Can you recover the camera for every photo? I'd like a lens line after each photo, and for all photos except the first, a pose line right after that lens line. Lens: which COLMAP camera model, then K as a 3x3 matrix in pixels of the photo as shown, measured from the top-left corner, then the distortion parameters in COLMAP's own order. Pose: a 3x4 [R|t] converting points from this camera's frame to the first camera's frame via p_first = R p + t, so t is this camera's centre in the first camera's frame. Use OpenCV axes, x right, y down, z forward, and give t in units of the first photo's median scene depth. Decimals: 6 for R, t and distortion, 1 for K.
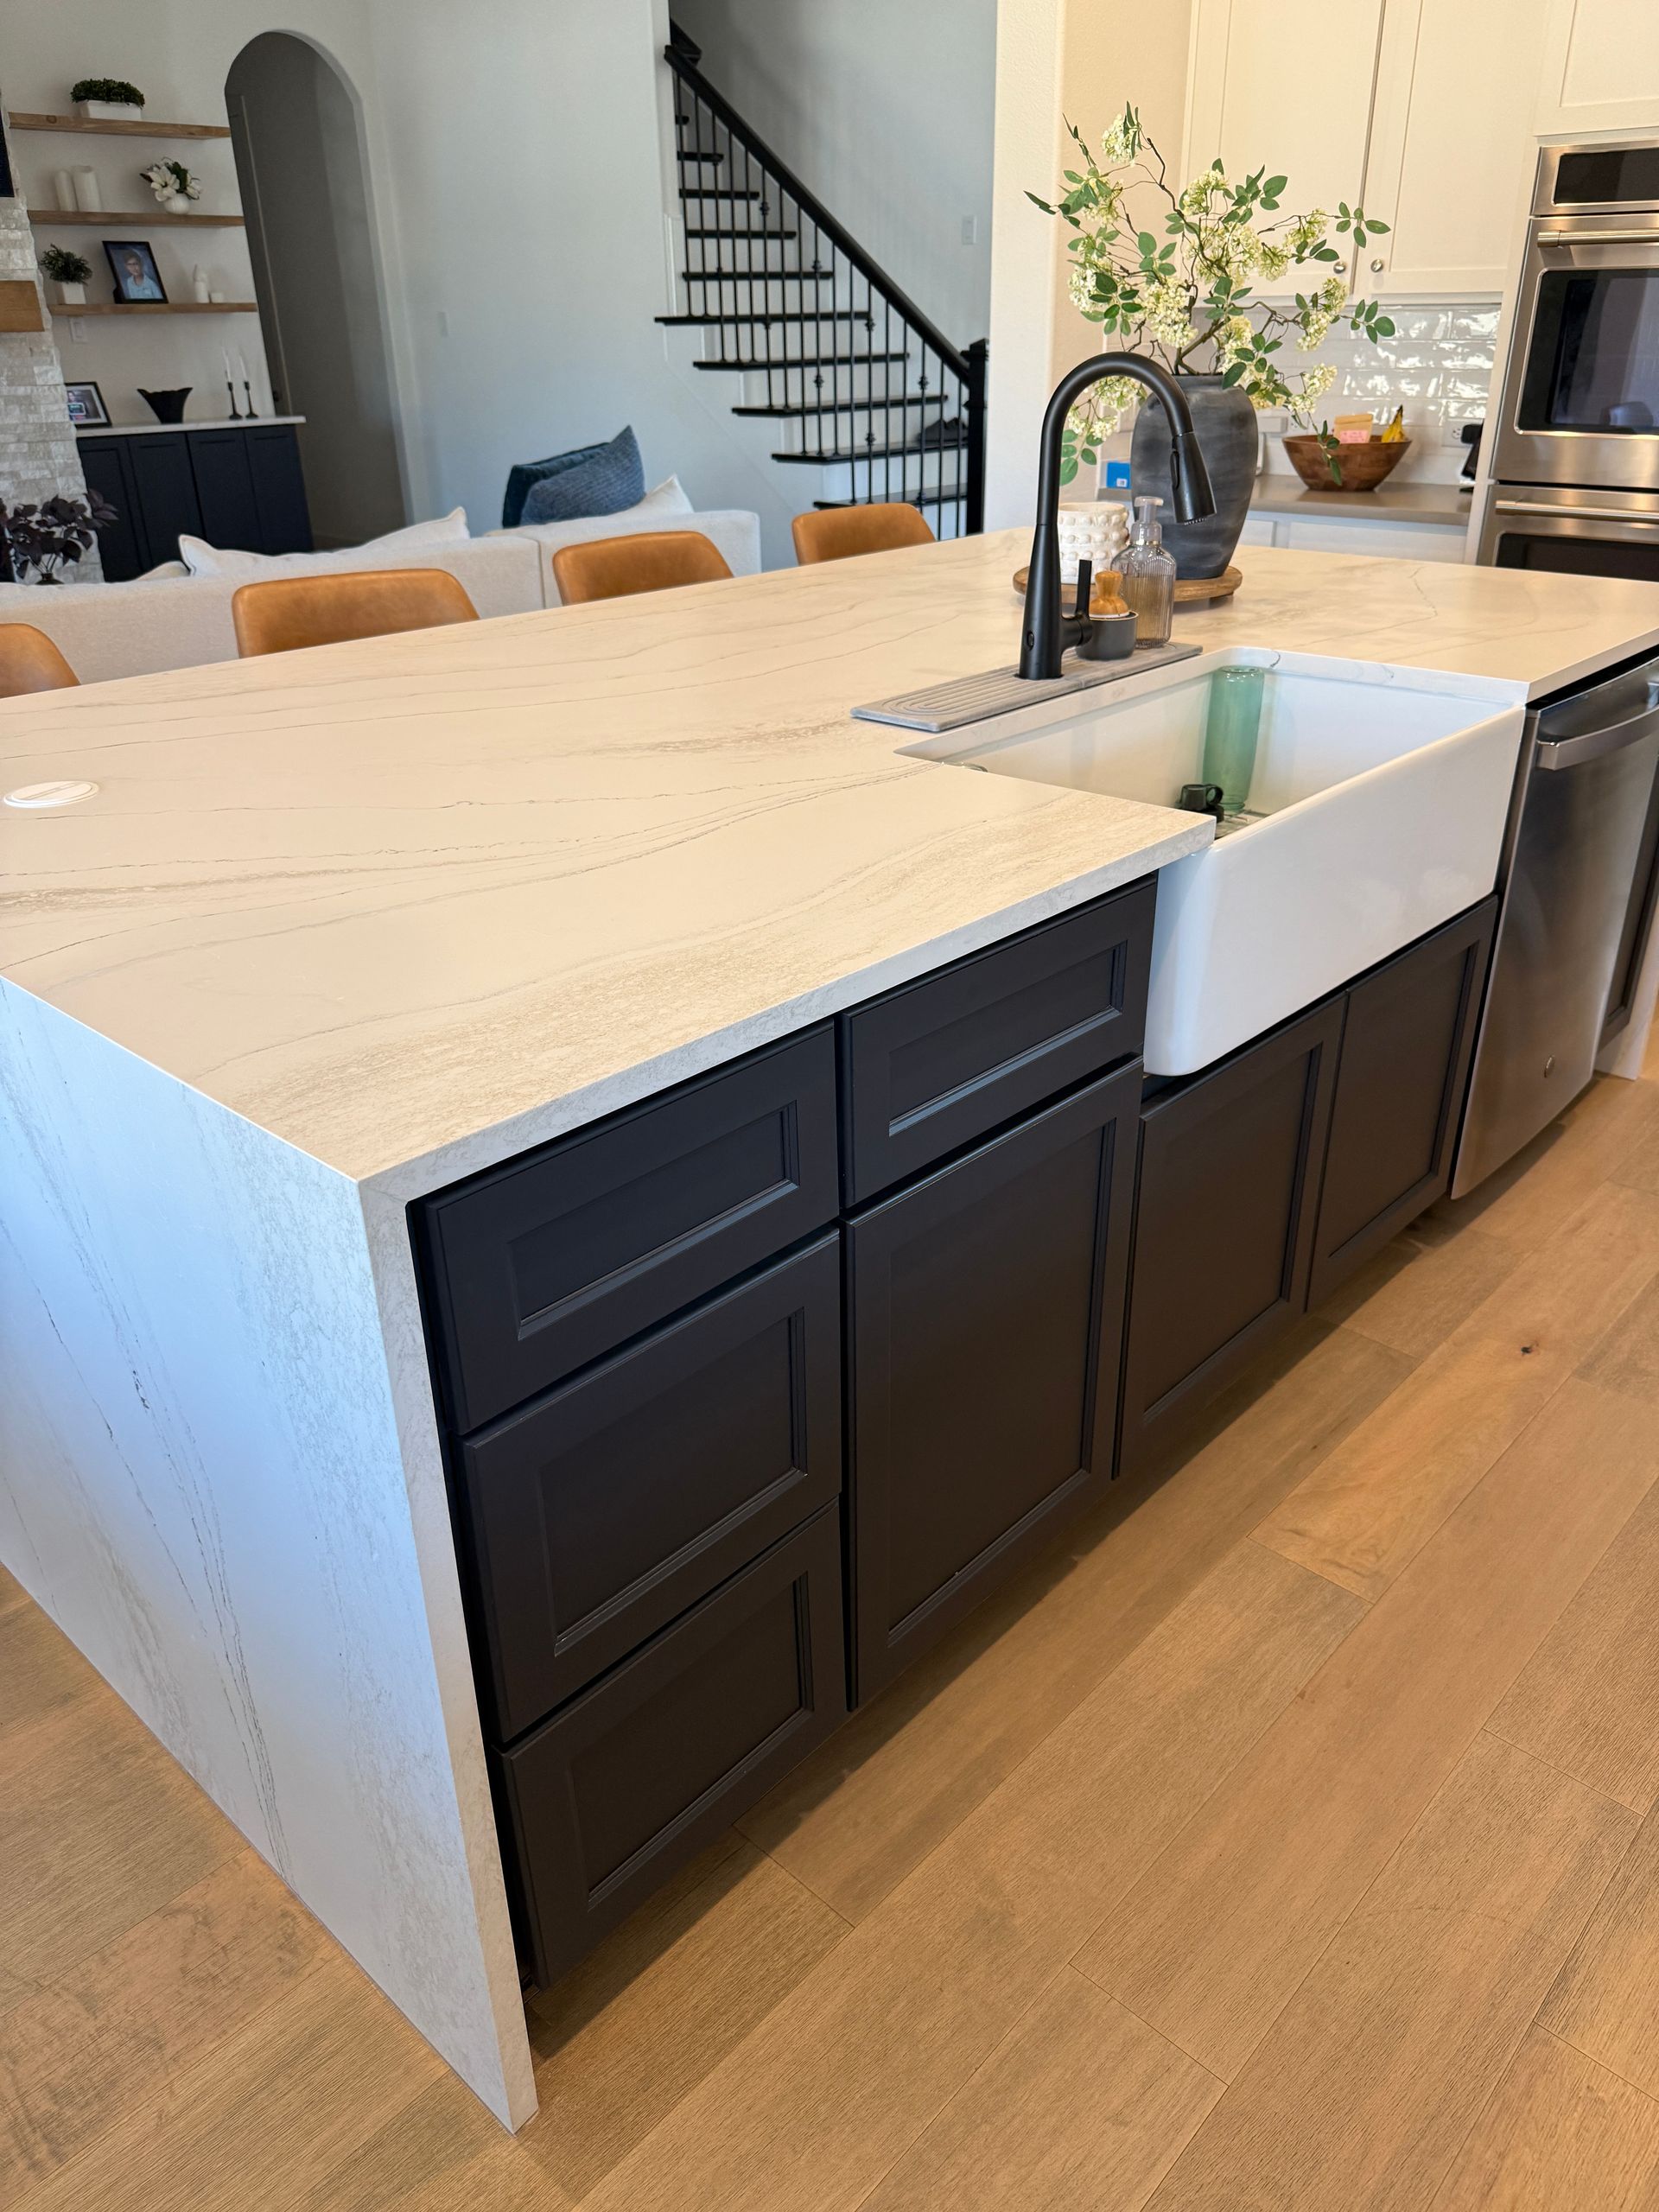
lens RADIAL K [[1582.7, 0, 829.5], [0, 1582.7, 1106.0], [0, 0, 1]] dist [-0.001461, -0.006053]
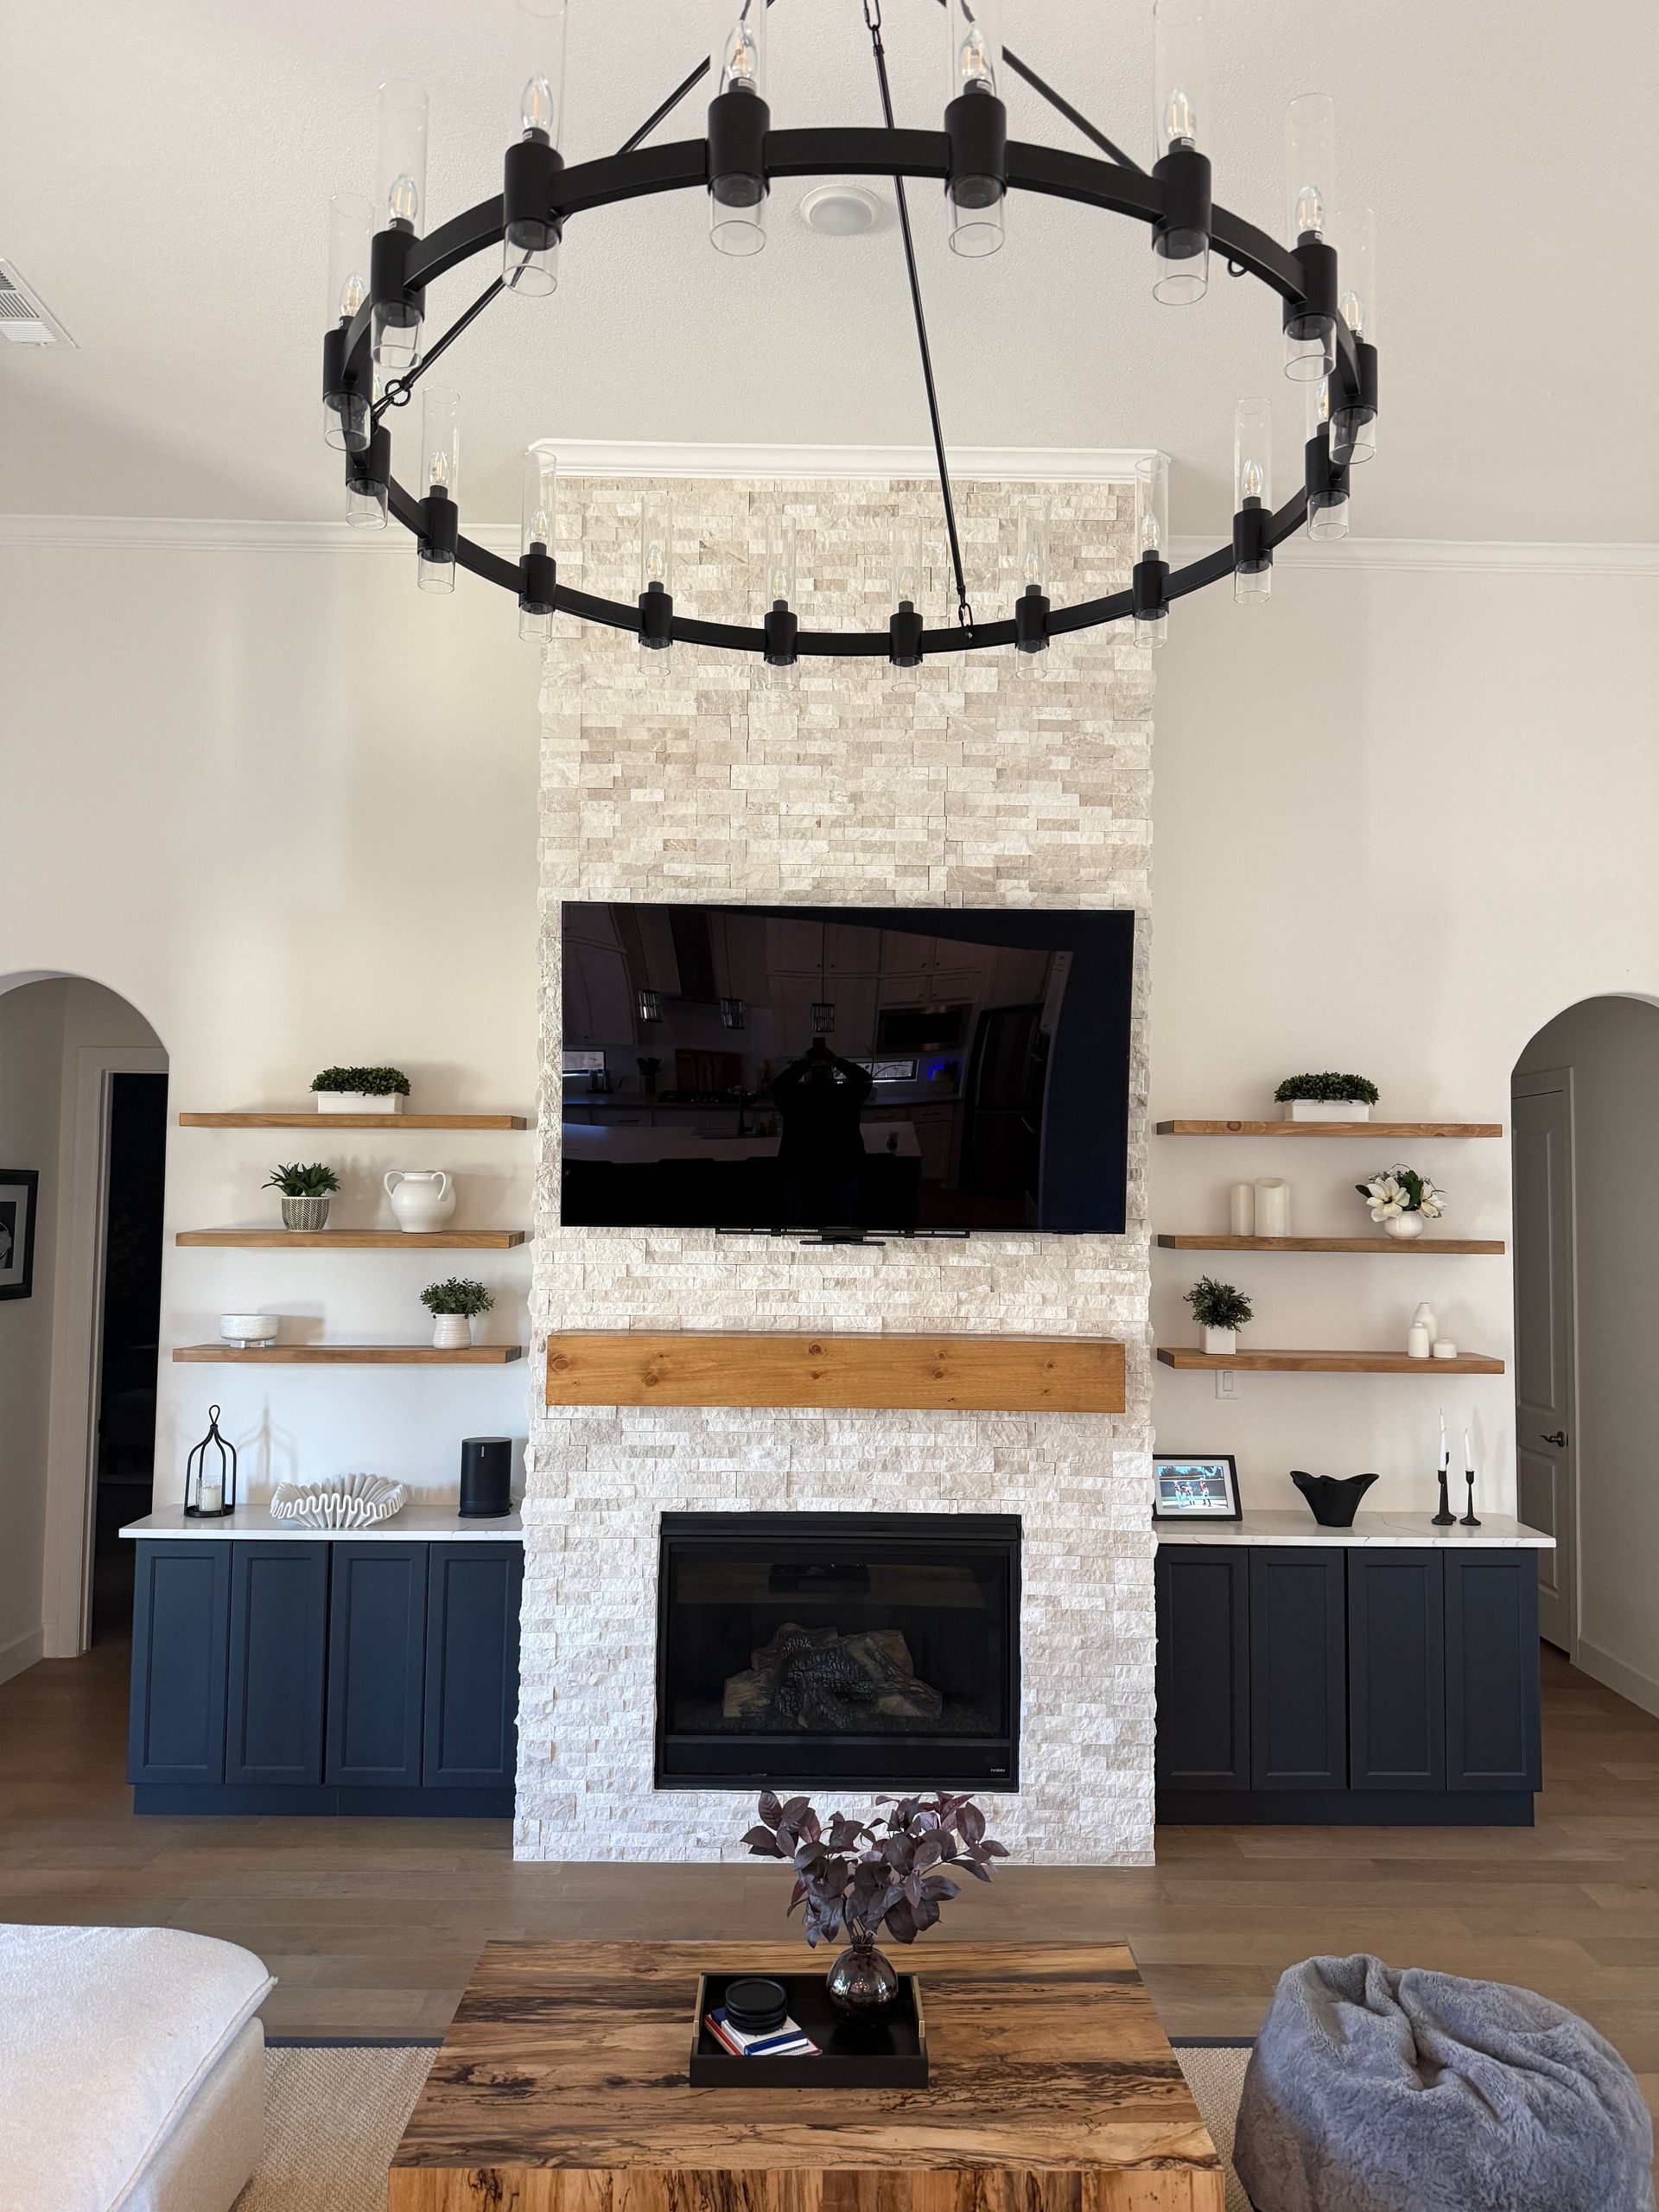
lens RADIAL K [[1575.6, 0, 826.9], [0, 1575.6, 1094.5], [0, 0, 1]] dist [0.218548, -0.479052]
pose [[0.699719, -0.017812, -0.714196, -0.095035], [-0.341796, 0.869509, -0.356553, -0.300620], [0.627350, 0.493596, 0.602324, 0.416790]]
